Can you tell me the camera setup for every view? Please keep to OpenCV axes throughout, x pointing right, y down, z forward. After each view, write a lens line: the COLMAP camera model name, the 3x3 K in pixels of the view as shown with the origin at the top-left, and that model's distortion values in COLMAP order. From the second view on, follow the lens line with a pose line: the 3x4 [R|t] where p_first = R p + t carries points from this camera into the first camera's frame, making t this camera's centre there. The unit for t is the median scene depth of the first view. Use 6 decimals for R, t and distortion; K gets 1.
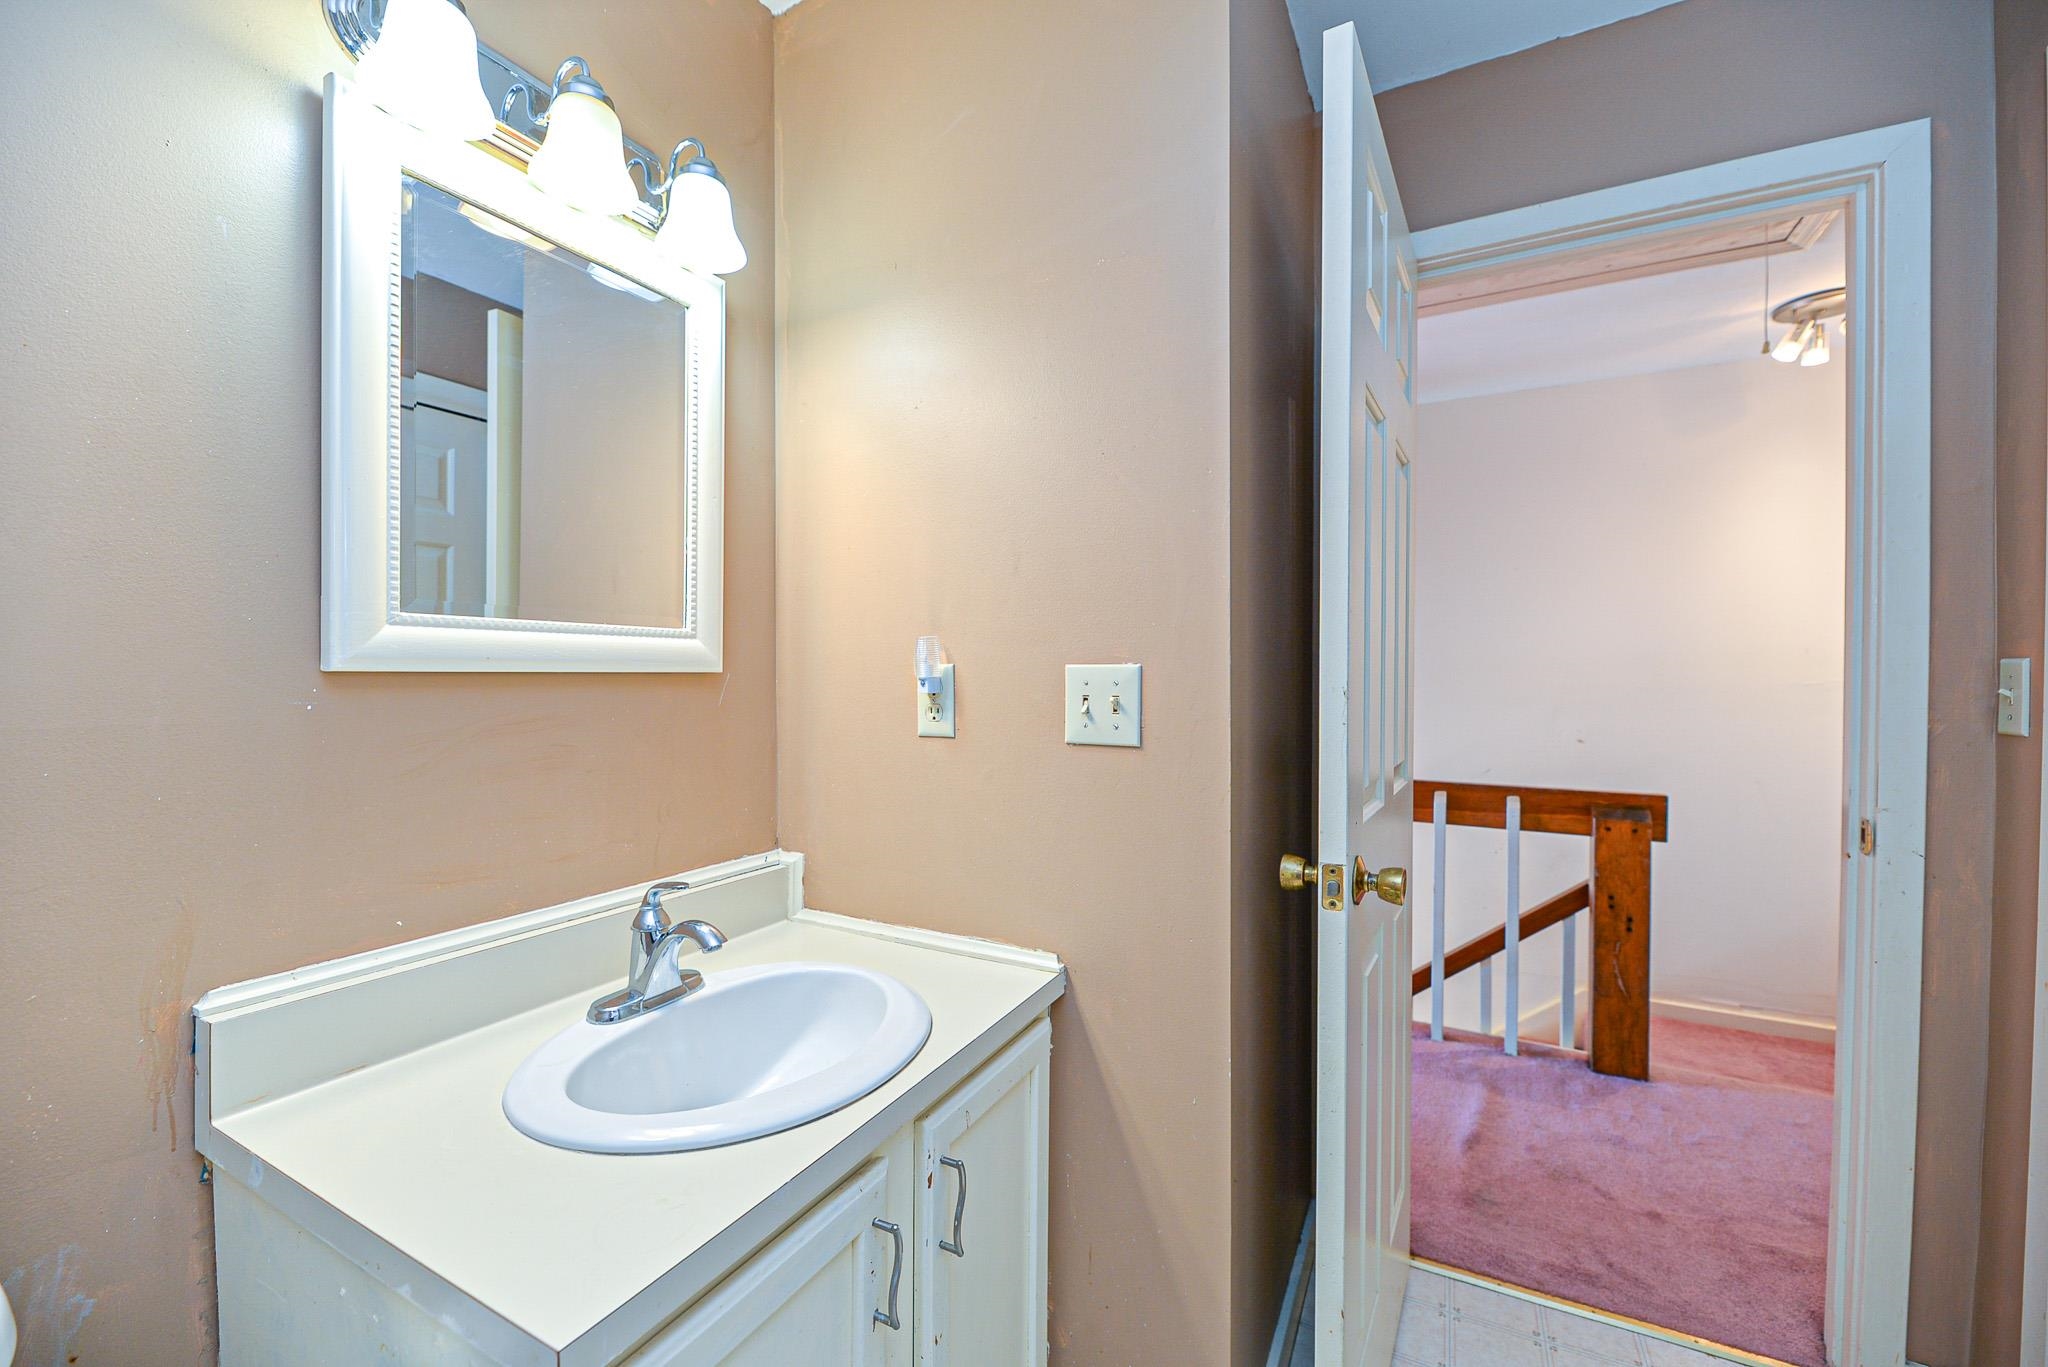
lens RADIAL K [[819.2, 0, 1014.0], [0, 819.2, 682.4], [0, 0, 1]] dist [-0.004041, -0.001329]
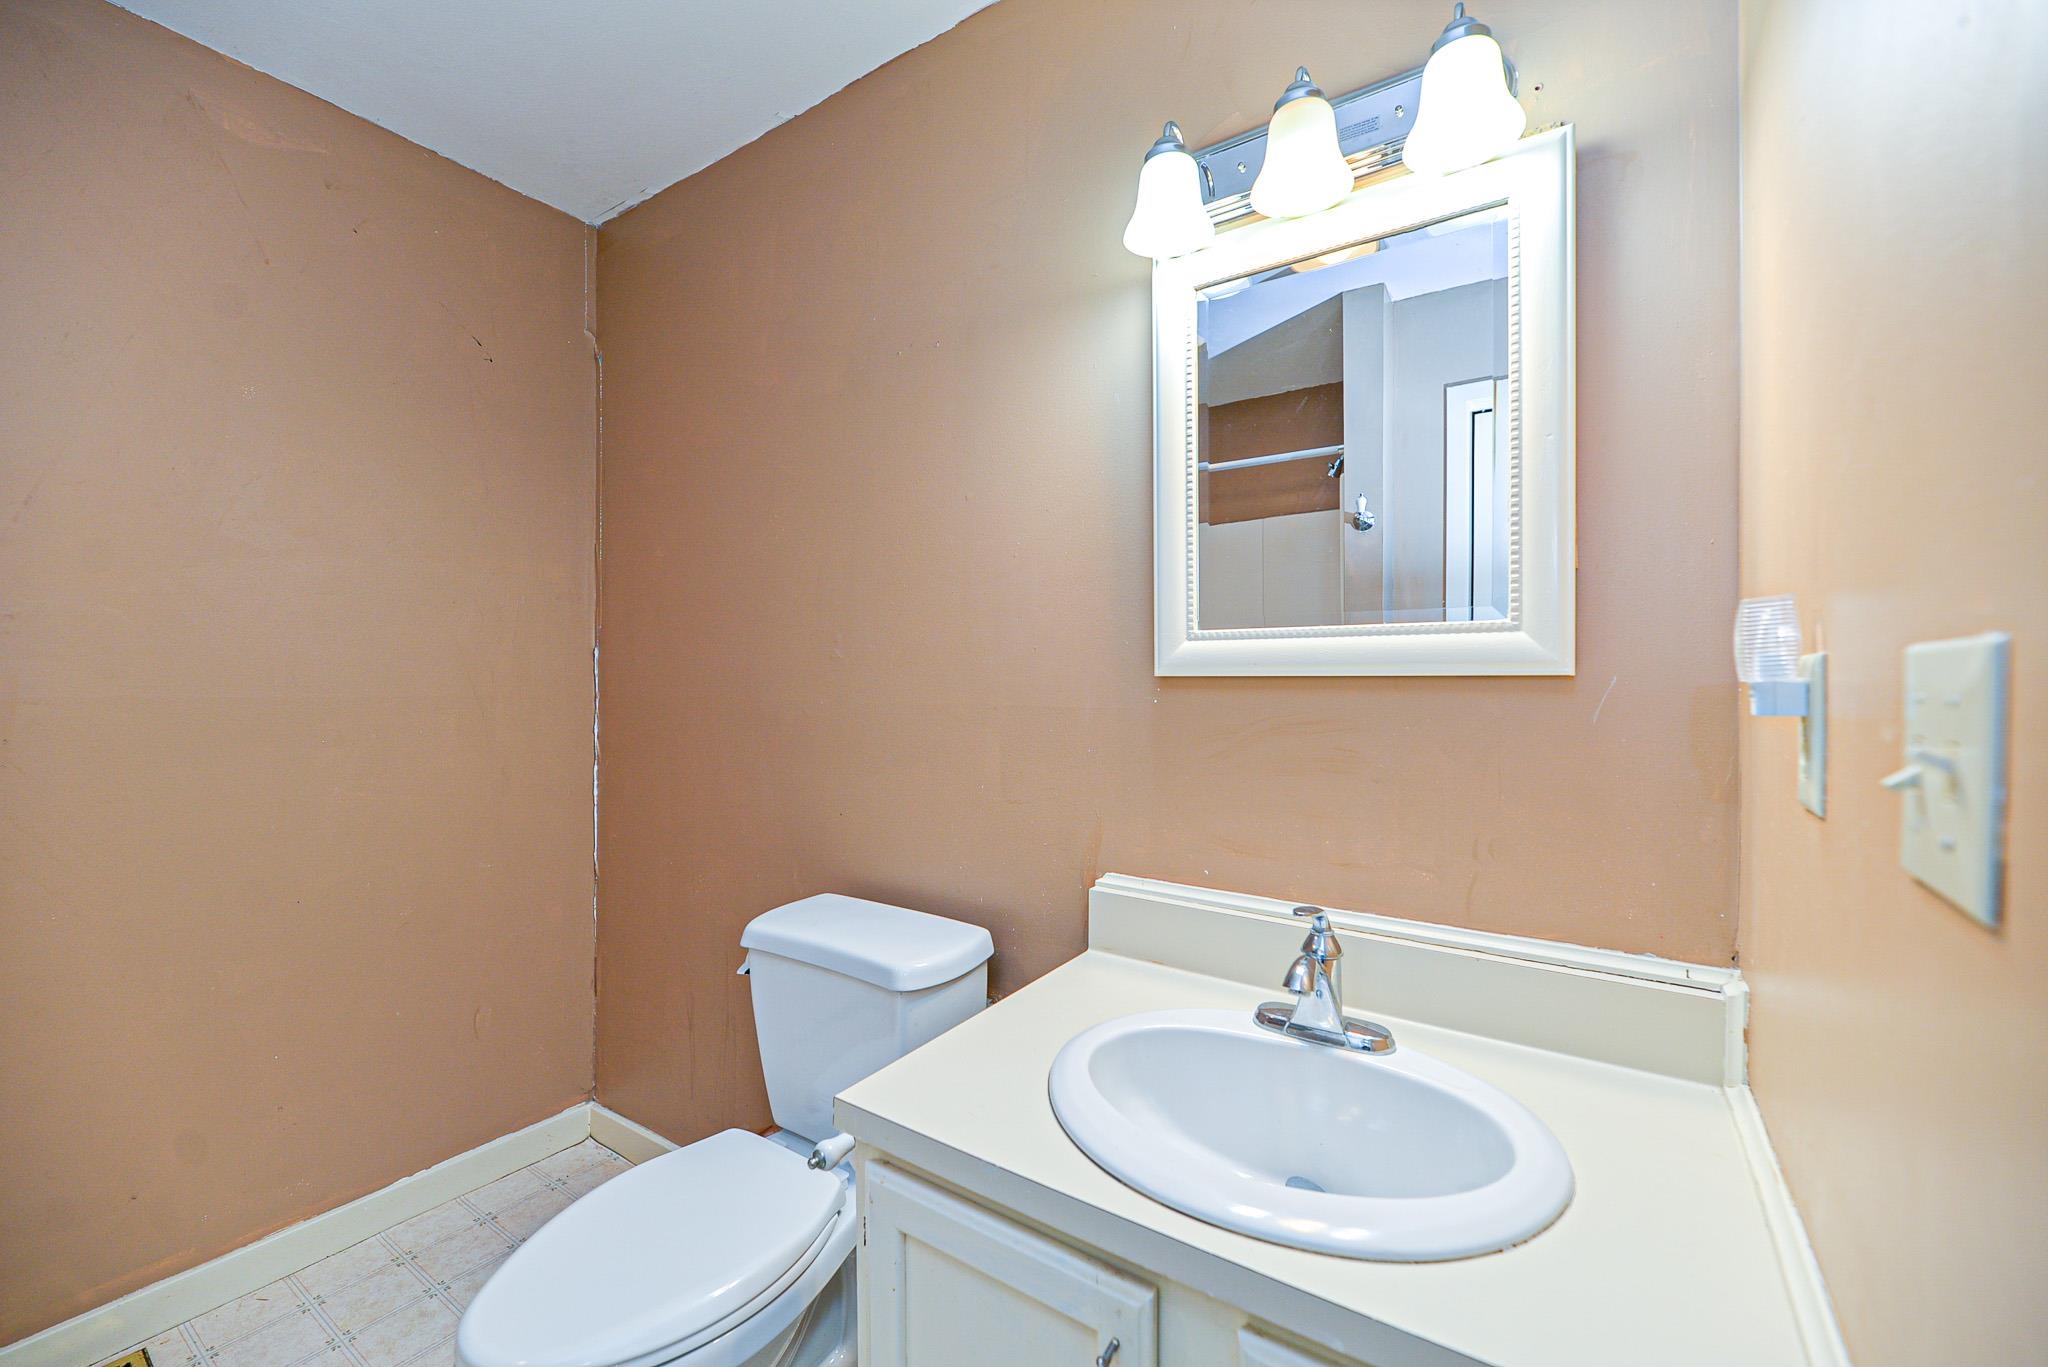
lens RADIAL K [[819.2, 0, 1021.7], [0, 819.2, 688.2], [0, 0, 1]] dist [-0.004041, -0.001329]
pose [[-0.116126, 0.022042, -0.992990, 0.507718], [-0.002370, 0.999745, 0.022469, -0.020158], [0.993232, 0.004962, -0.116044, 0.775568]]
